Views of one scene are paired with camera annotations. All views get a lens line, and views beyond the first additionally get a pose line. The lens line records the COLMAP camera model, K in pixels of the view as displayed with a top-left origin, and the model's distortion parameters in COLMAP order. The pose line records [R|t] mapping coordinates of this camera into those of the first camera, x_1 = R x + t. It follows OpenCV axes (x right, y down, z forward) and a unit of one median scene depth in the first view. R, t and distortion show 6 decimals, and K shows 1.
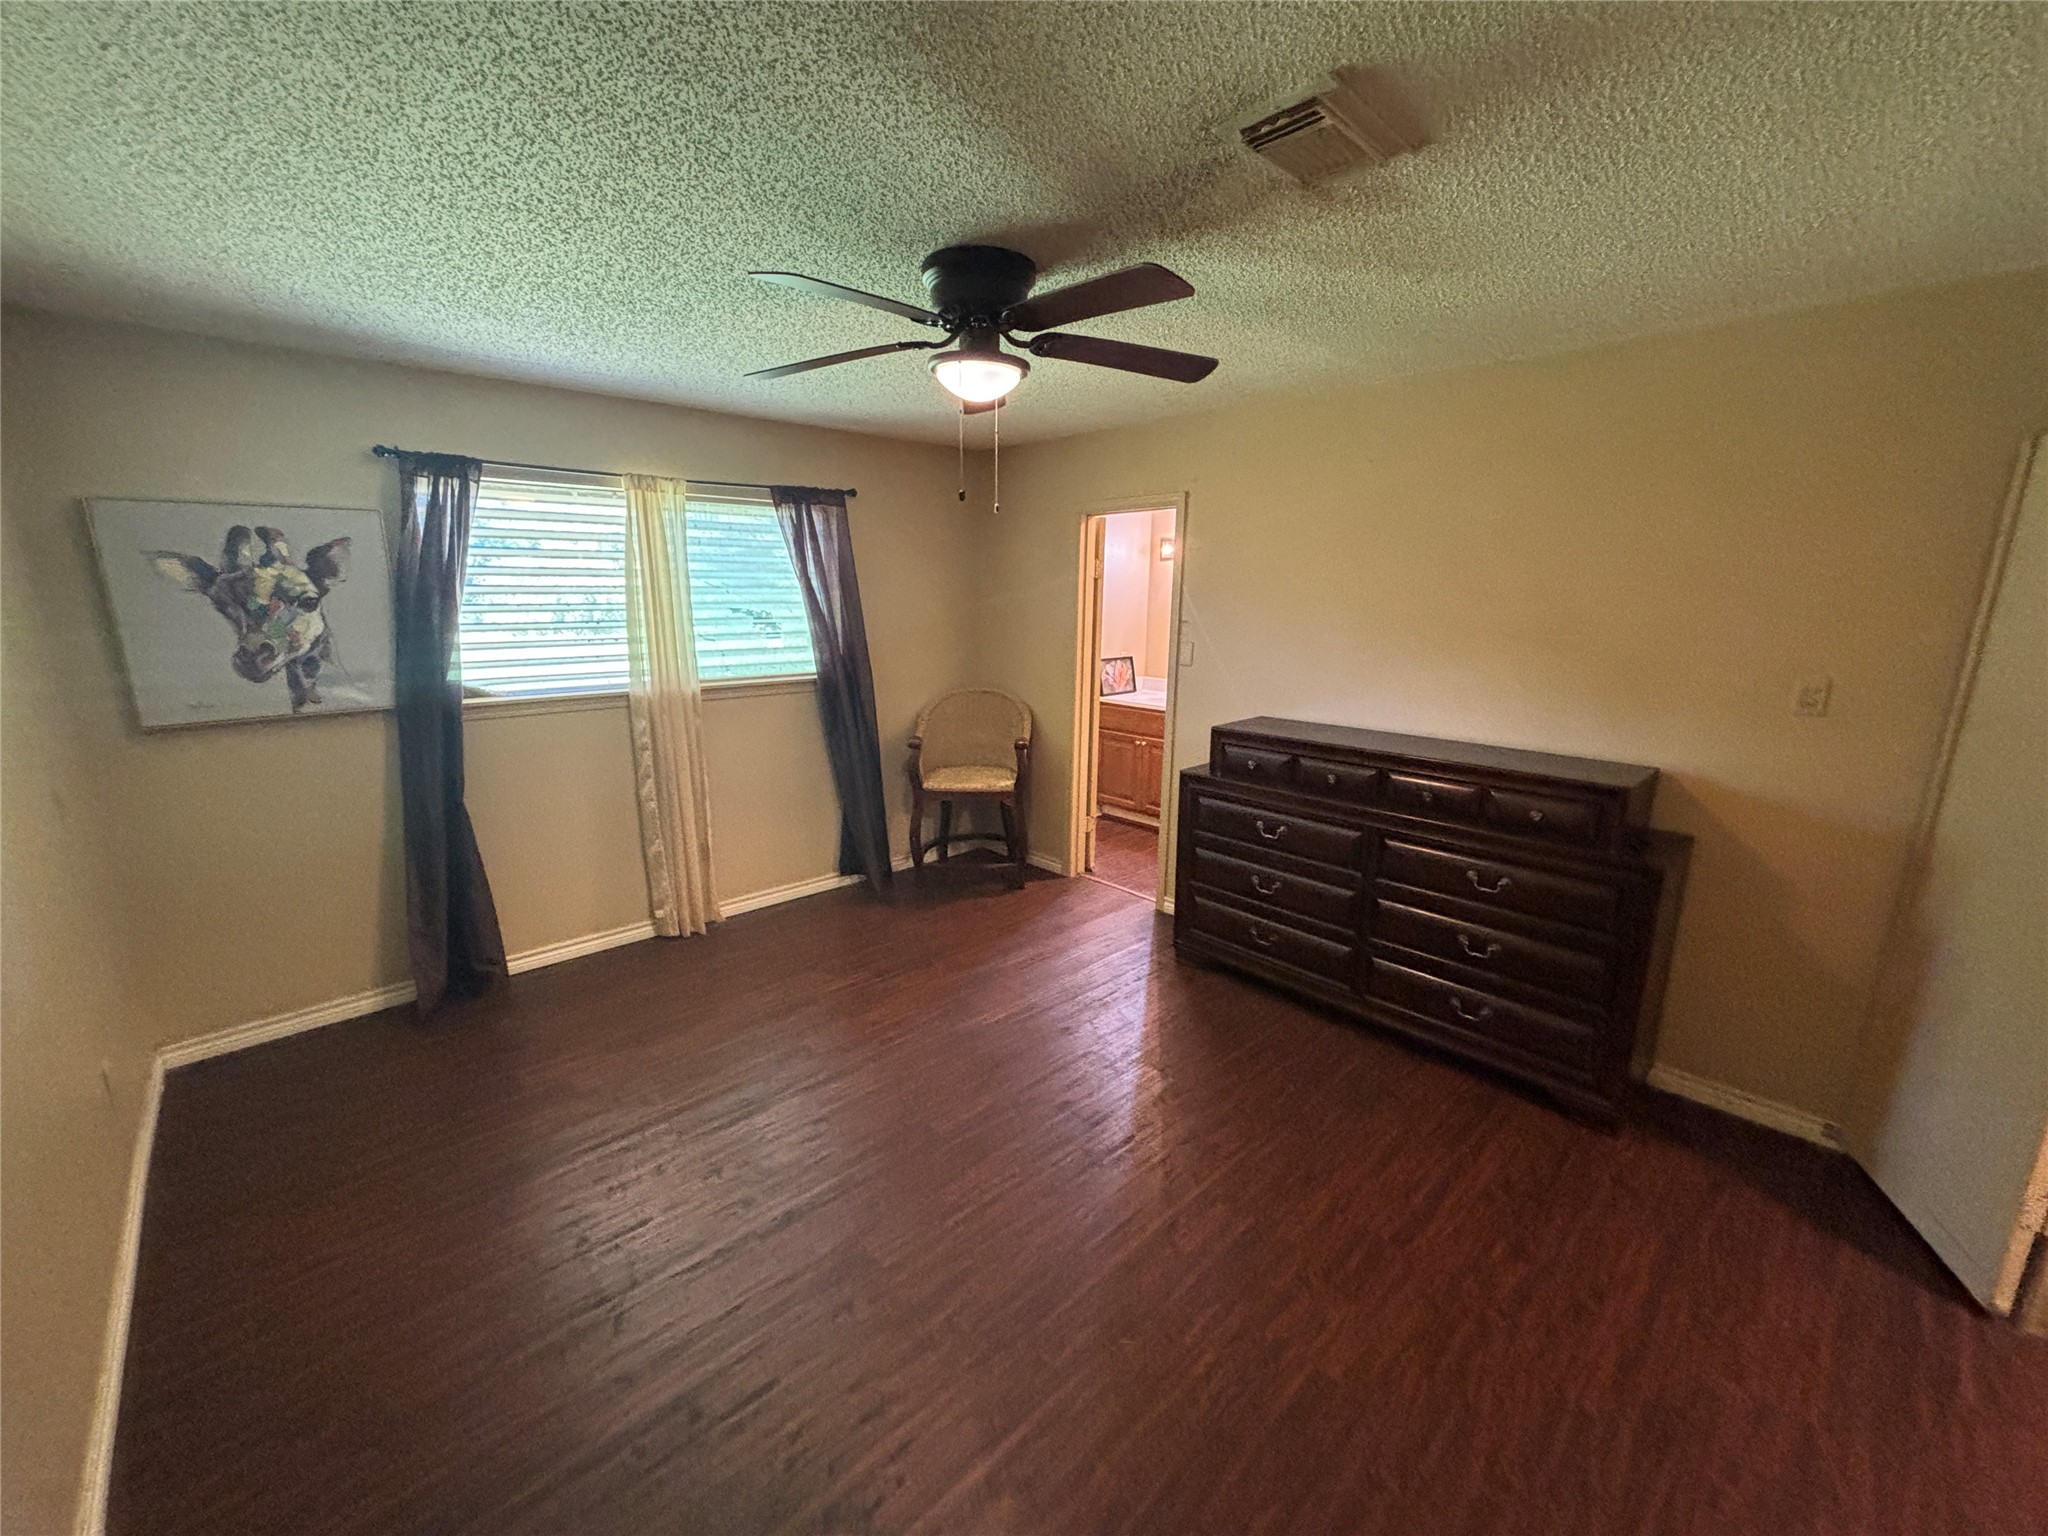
lens RADIAL K [[824.5, 0, 1024.9], [0, 824.5, 762.4], [0, 0, 1]] dist [-0.001818, -0.001605]
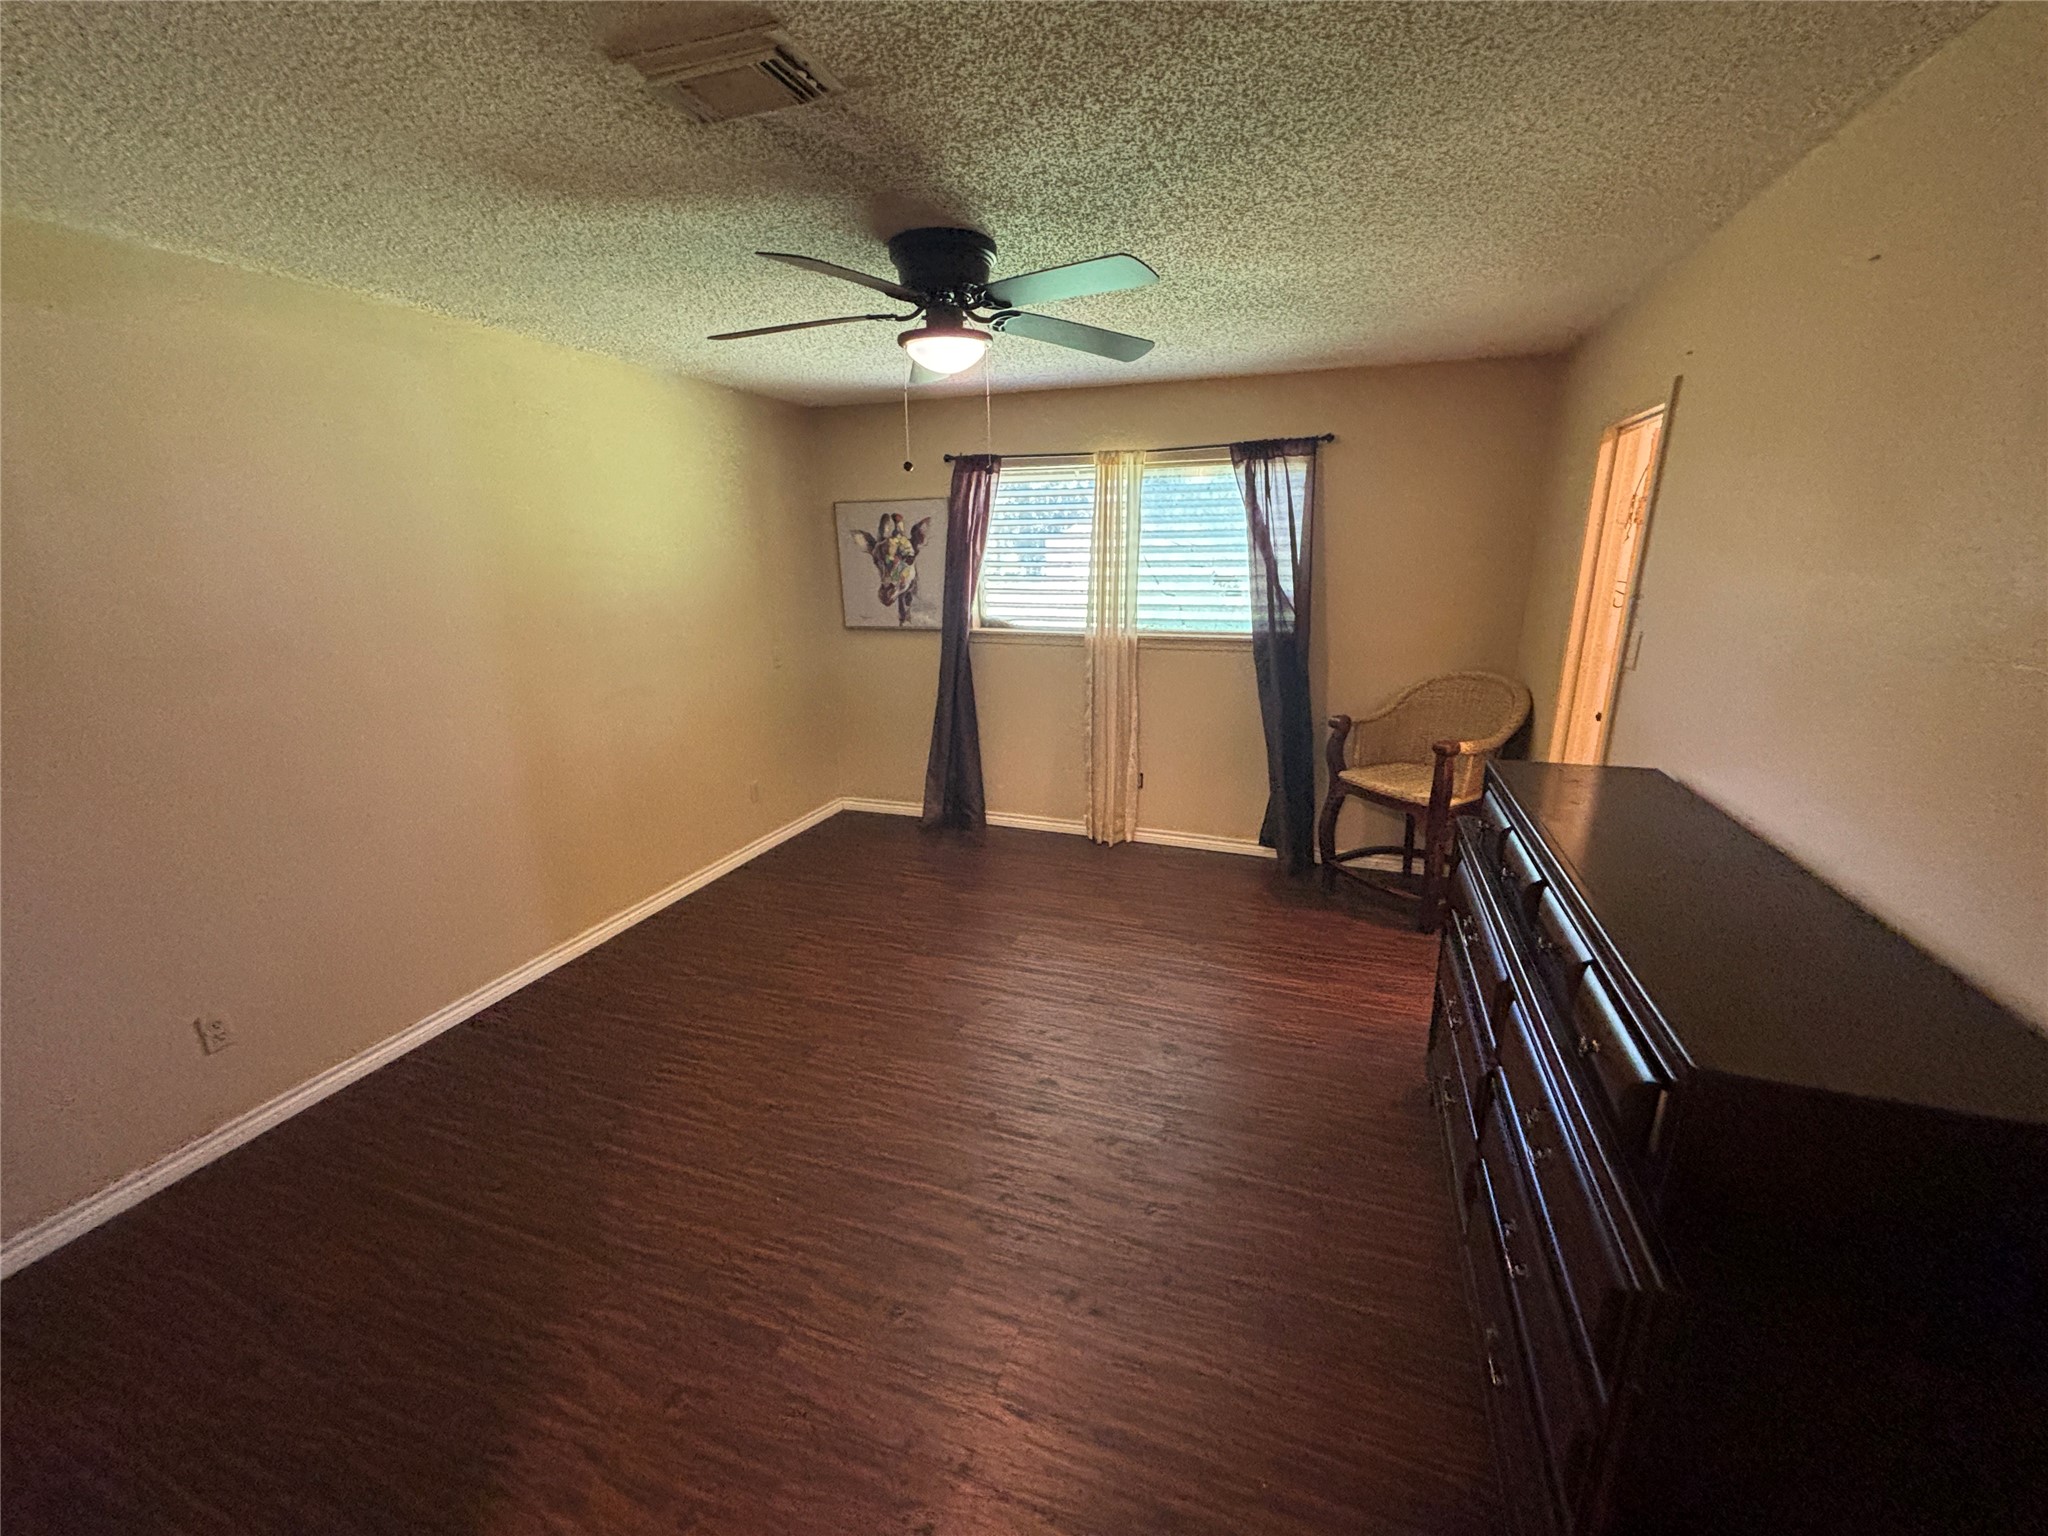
lens RADIAL K [[824.5, 0, 1020.6], [0, 824.5, 780.2], [0, 0, 1]] dist [-0.001818, -0.001605]
pose [[0.446469, 0.240146, -0.861972, 0.707018], [-0.171960, 0.968385, 0.180723, -0.096412], [0.878120, 0.067538, 0.473649, 0.419335]]
